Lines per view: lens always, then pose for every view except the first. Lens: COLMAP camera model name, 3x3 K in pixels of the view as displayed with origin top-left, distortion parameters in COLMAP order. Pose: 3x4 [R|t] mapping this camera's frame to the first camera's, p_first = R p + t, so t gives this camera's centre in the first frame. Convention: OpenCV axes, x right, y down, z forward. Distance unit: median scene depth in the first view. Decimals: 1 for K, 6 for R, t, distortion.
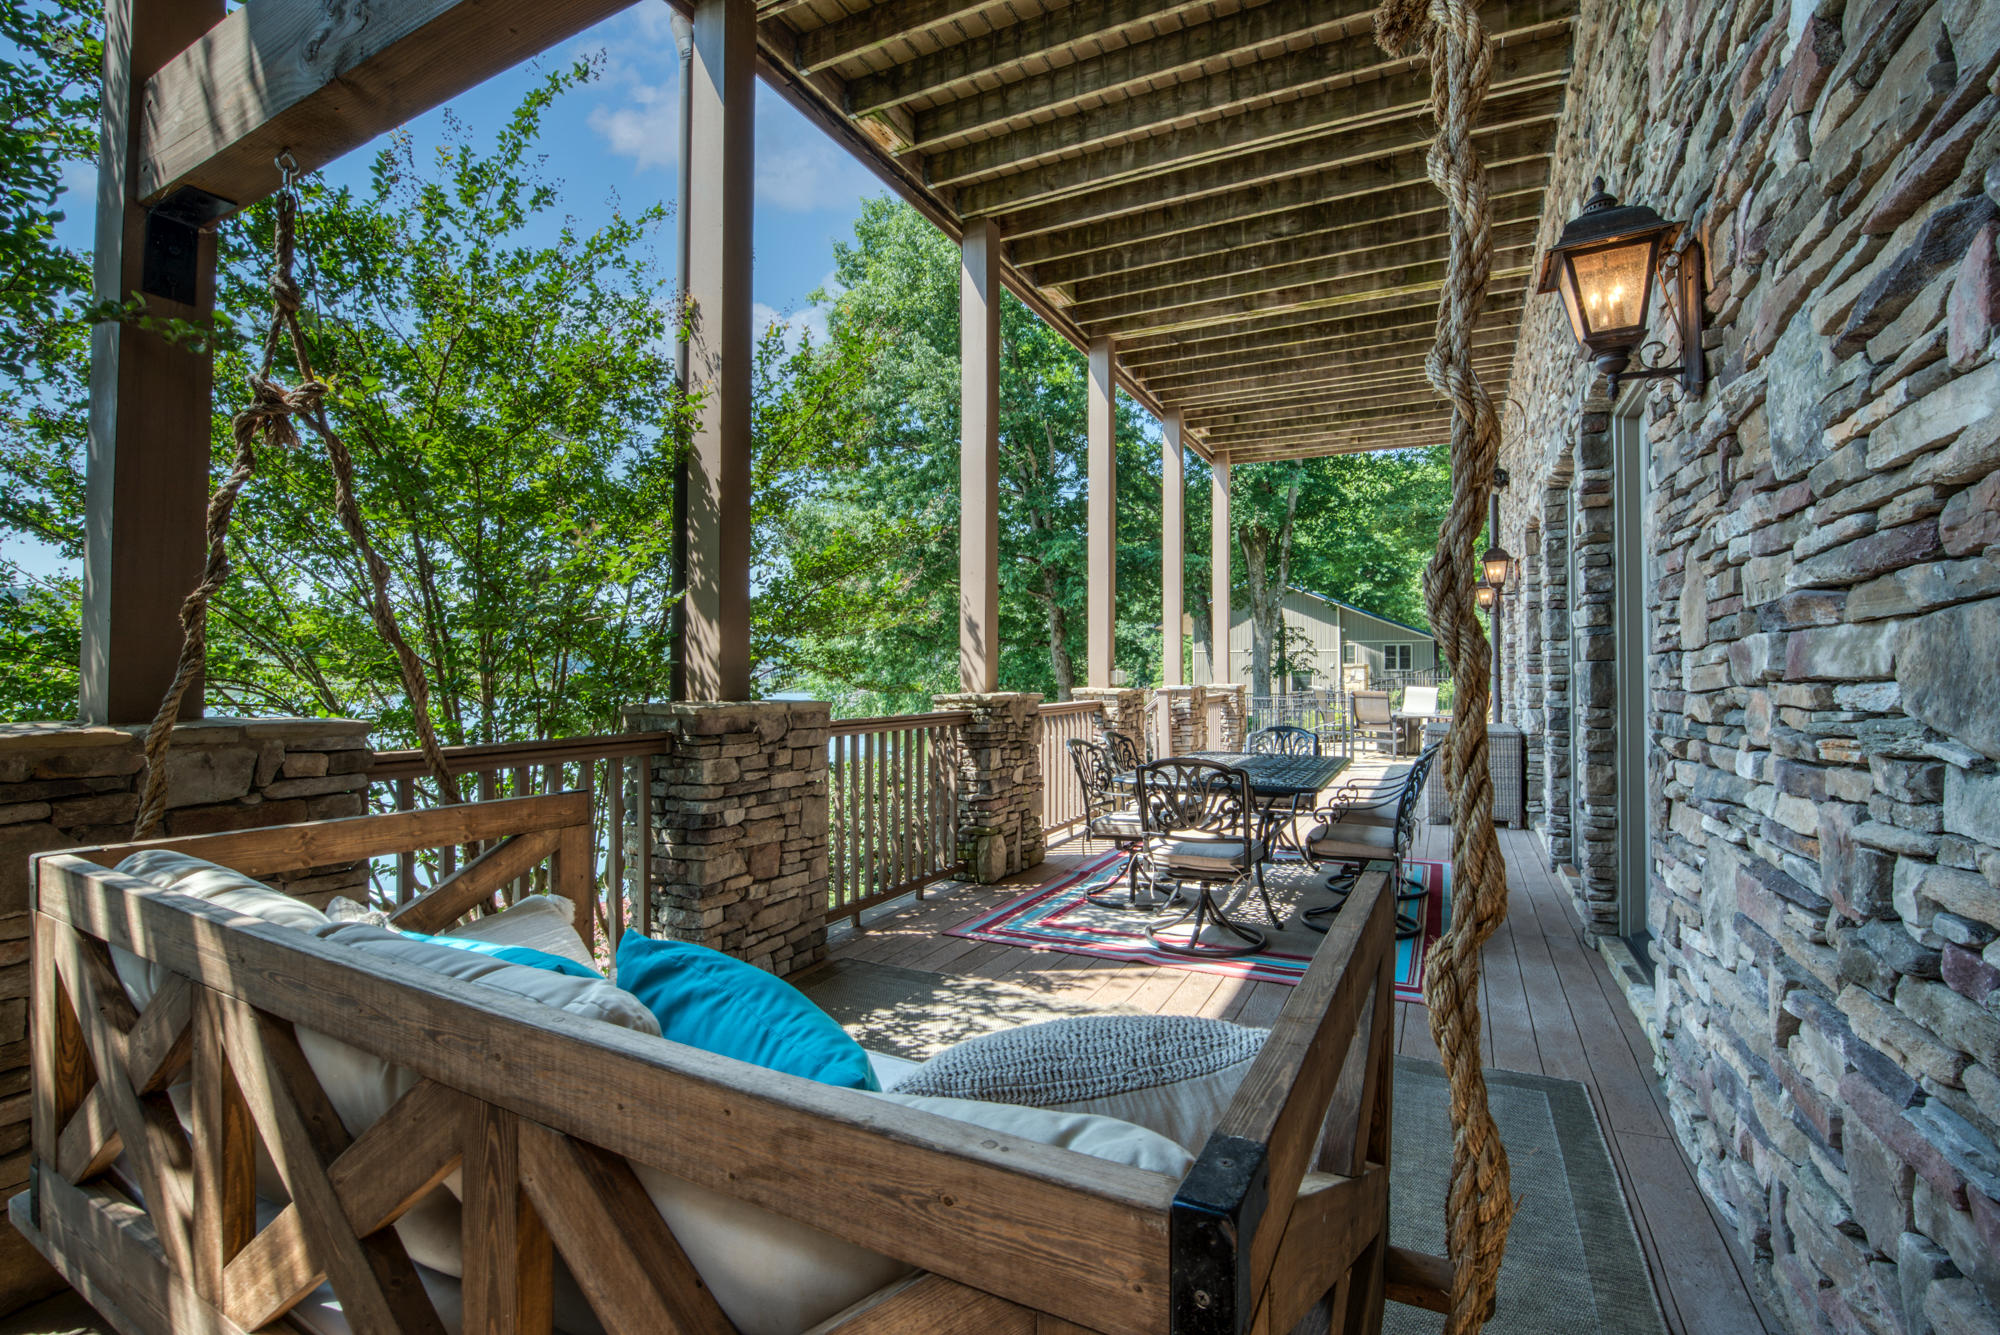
lens RADIAL K [[889.9, 0, 992.5], [0, 889.9, 666.9], [0, 0, 1]] dist [-0.003370, -0.000142]
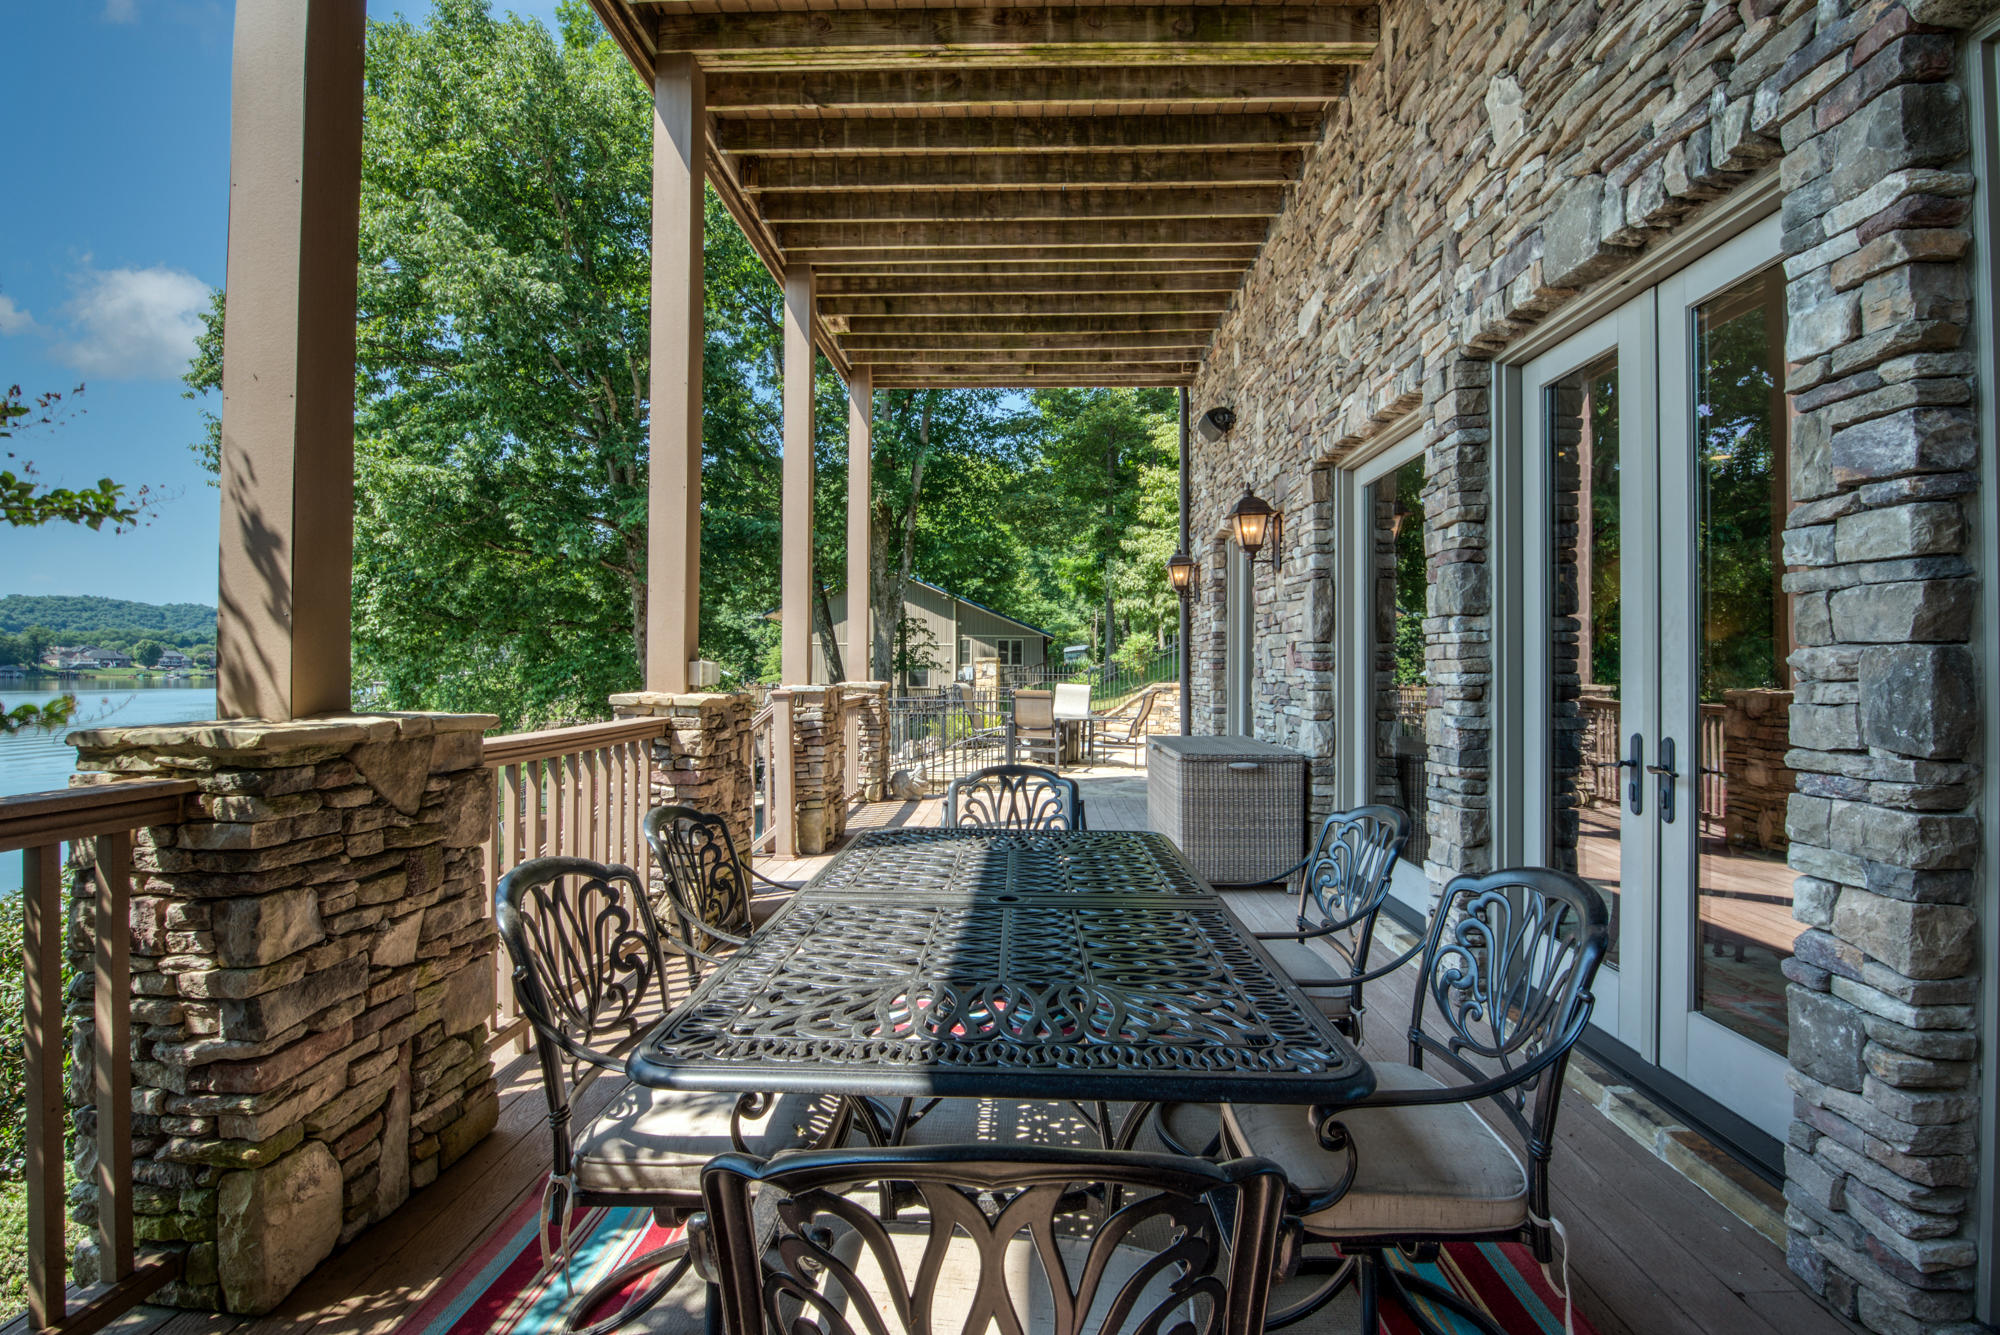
lens RADIAL K [[889.9, 0, 992.5], [0, 889.9, 666.9], [0, 0, 1]] dist [-0.003370, -0.000142]
pose [[0.907324, 0.006683, 0.420379, 0.051964], [-0.009638, 0.999942, 0.004905, 0.002380], [-0.420321, -0.008502, 0.907335, 0.307502]]
